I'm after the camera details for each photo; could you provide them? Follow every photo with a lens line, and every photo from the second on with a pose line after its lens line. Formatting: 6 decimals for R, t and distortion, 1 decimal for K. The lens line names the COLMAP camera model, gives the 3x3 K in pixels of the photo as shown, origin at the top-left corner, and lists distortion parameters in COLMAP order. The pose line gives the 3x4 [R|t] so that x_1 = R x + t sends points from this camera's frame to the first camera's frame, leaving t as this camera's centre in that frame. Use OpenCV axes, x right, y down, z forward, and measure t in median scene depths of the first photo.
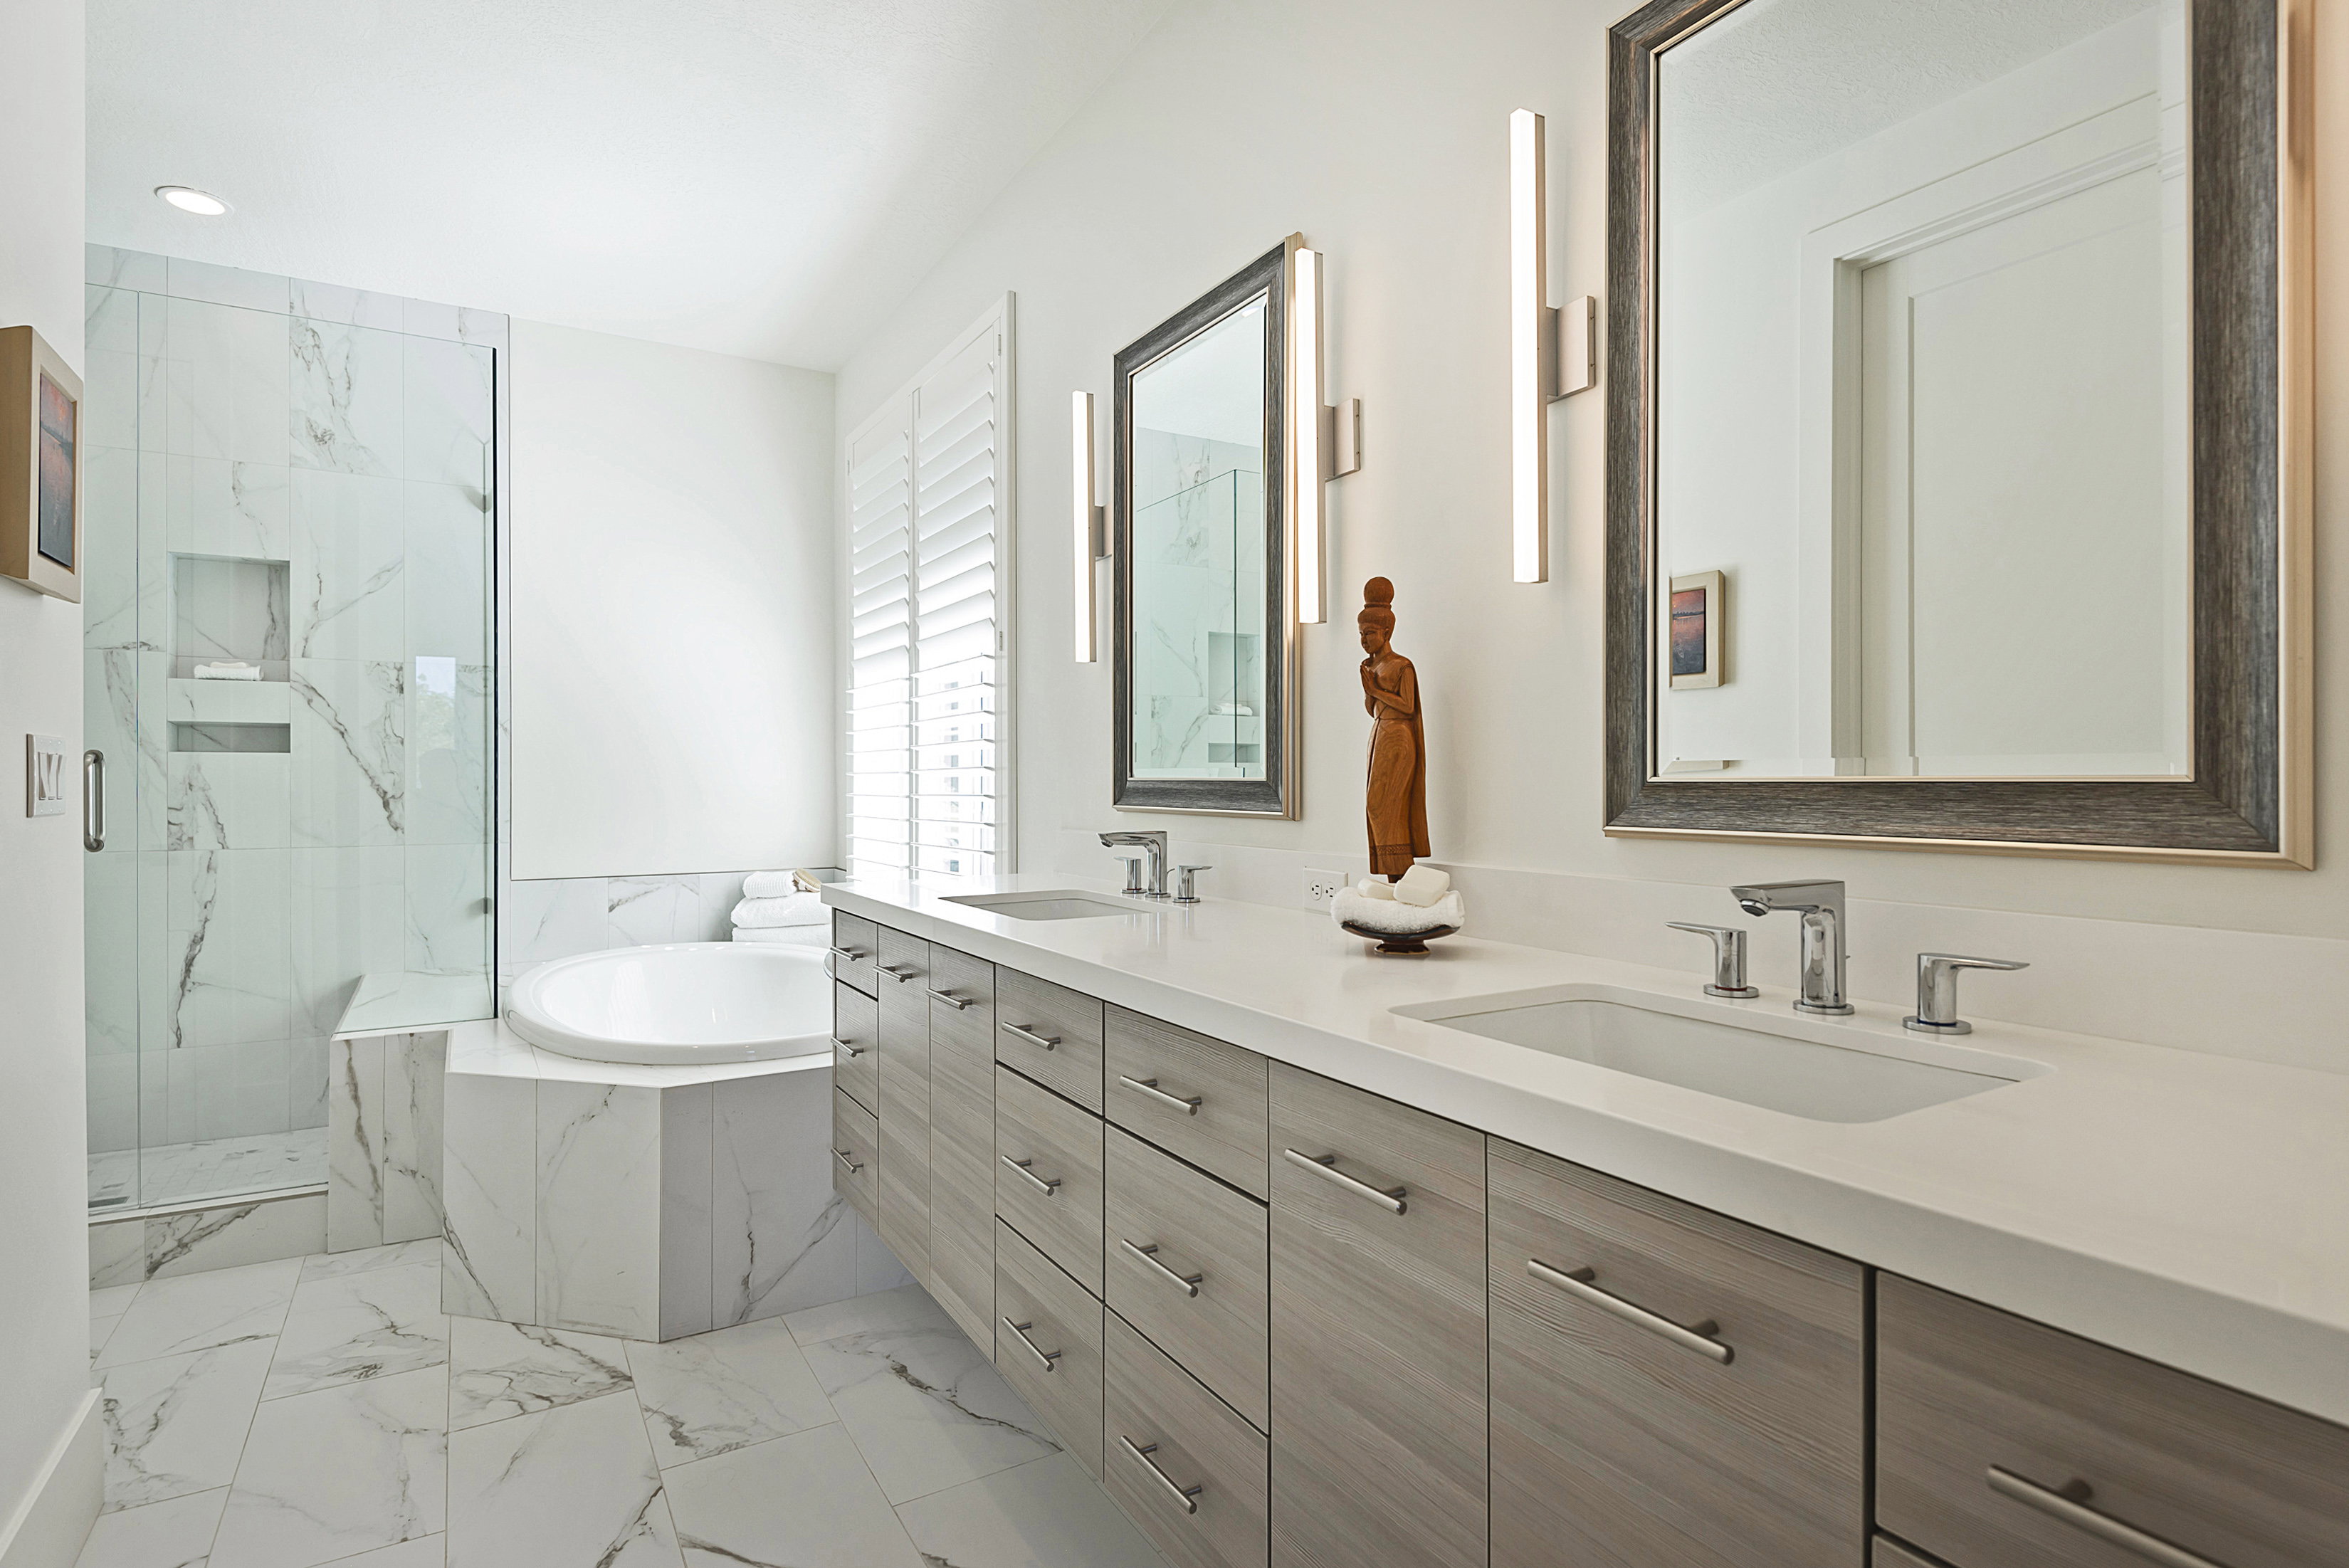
lens RADIAL K [[1184.3, 0, 1221.8], [0, 1184.3, 790.2], [0, 0, 1]] dist [-0.000317, -0.007966]
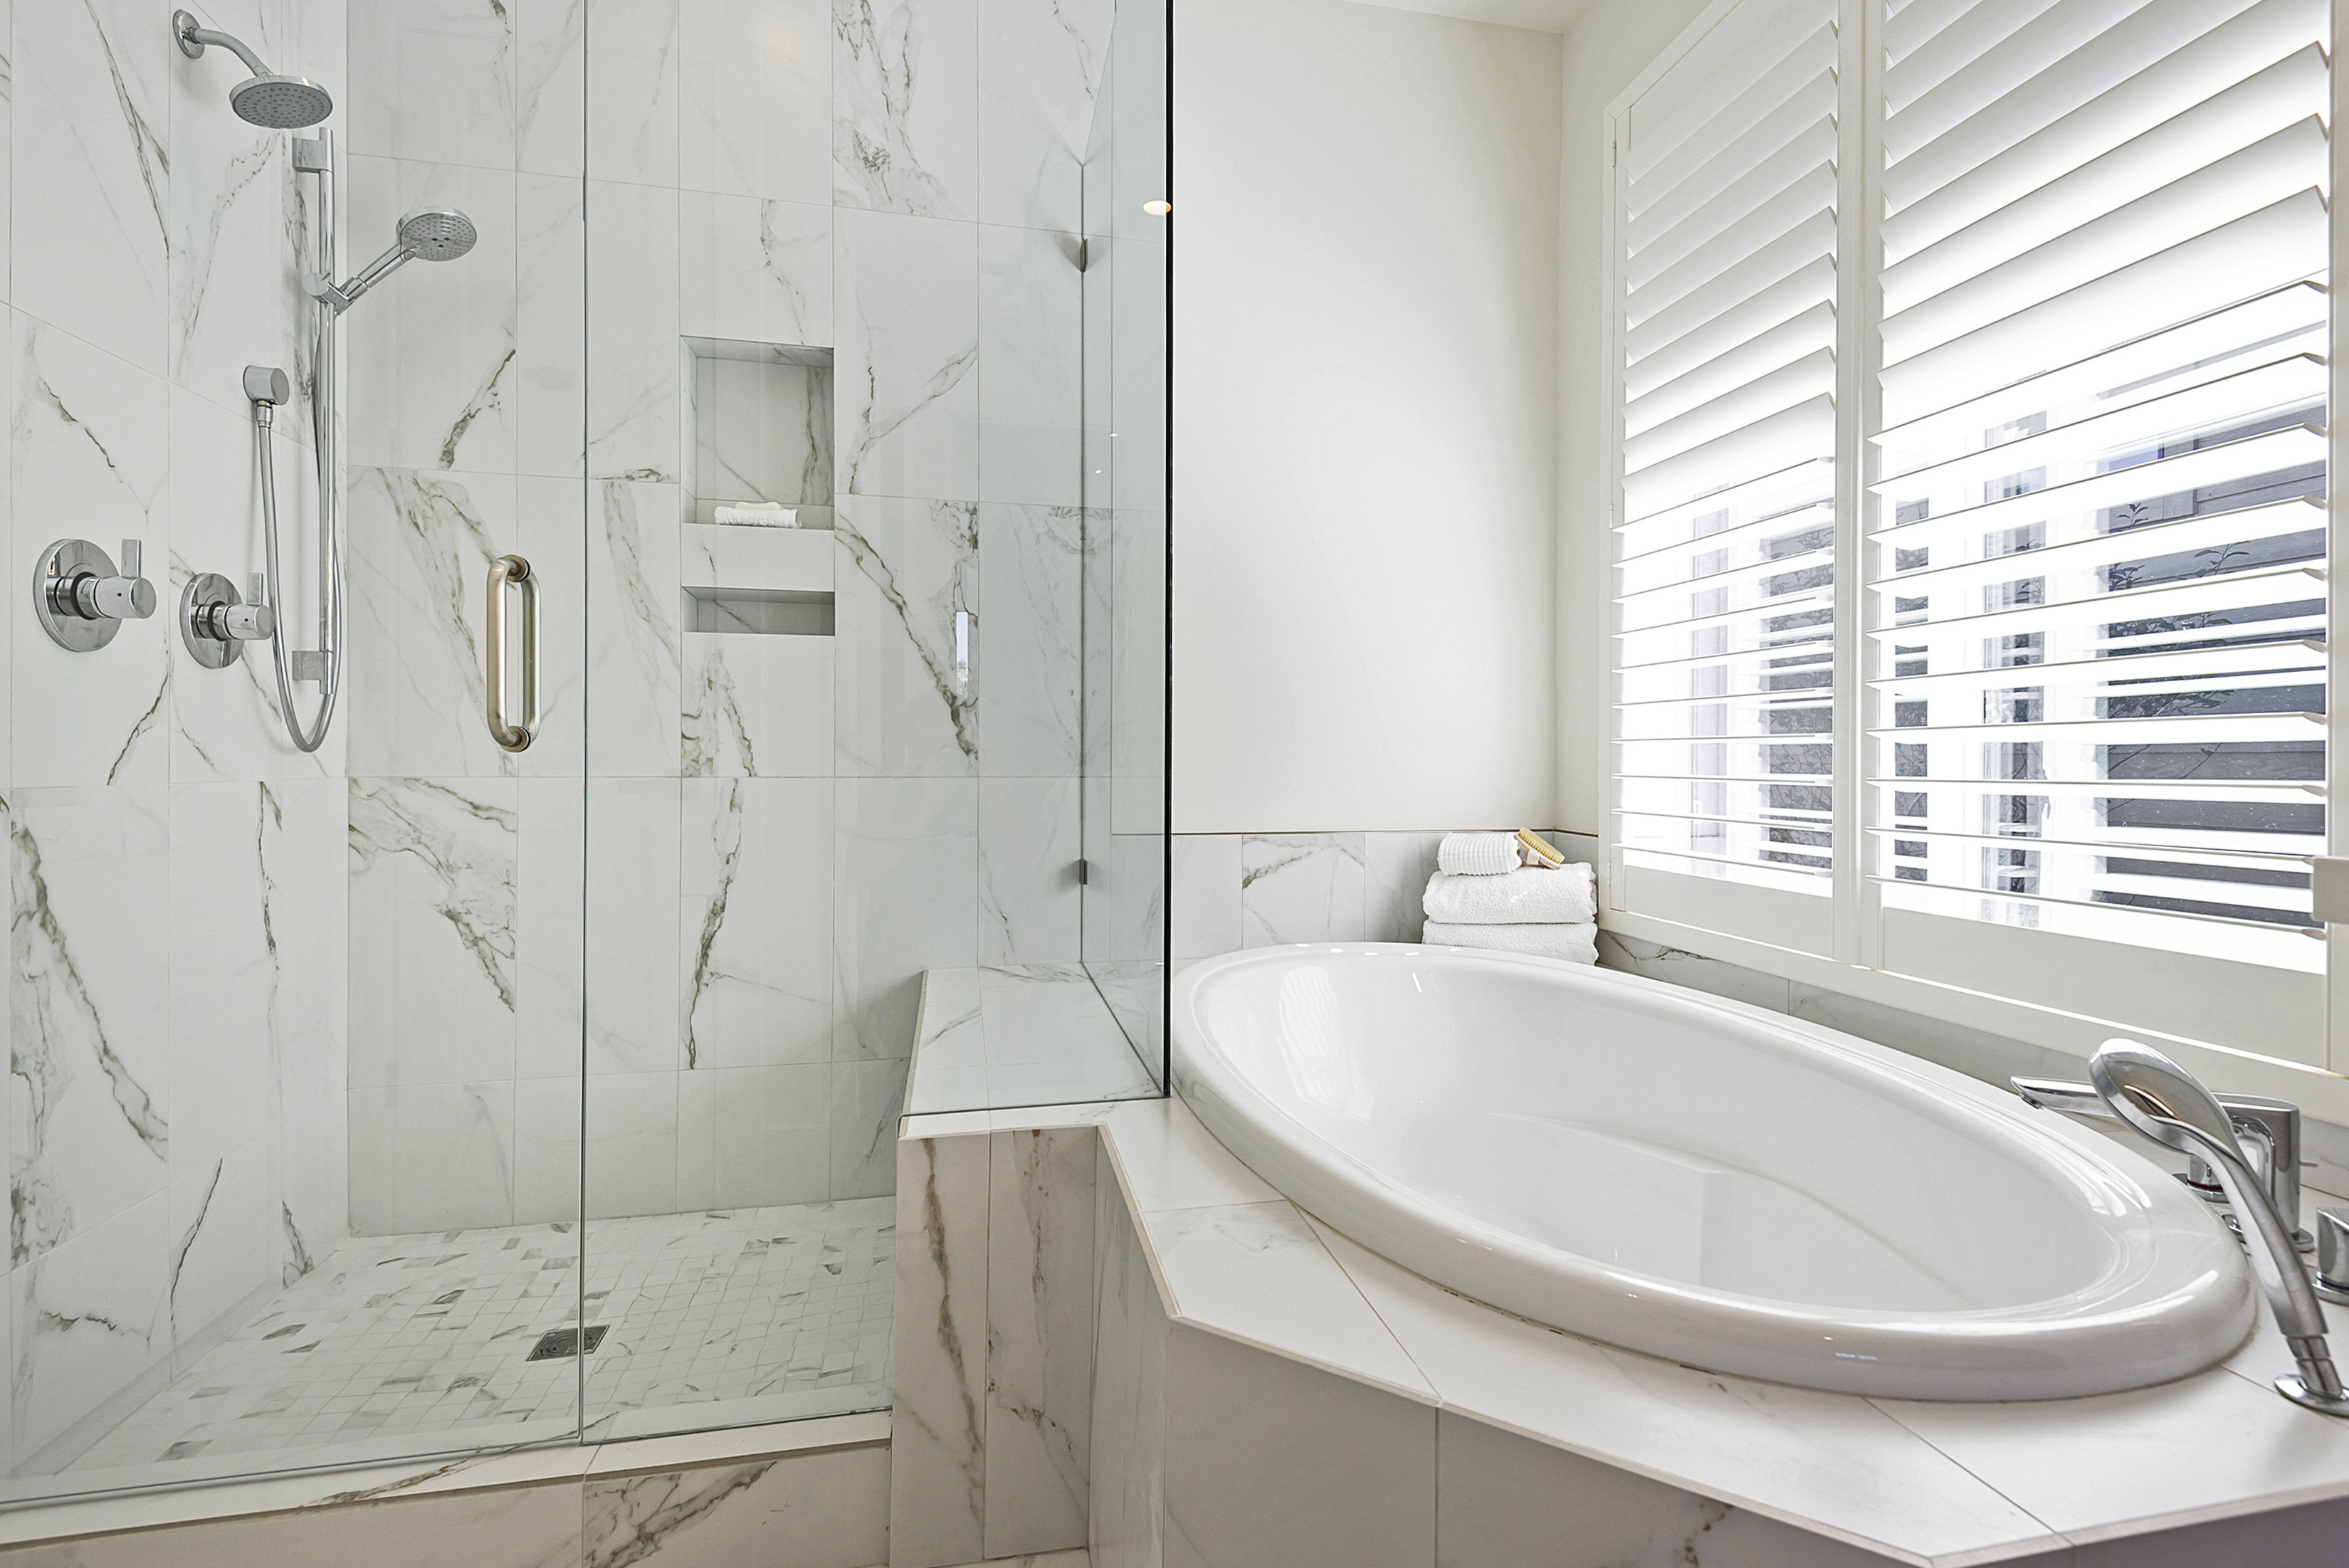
lens RADIAL K [[1087.4, 0, 1189.4], [0, 1087.4, 772.8], [0, 0, 1]] dist [0.021826, -0.010732]
pose [[0.938677, 0.003472, -0.344779, -0.392909], [-0.004026, 0.999992, -0.000890, 0.046767], [0.344773, 0.002223, 0.938683, 0.497188]]
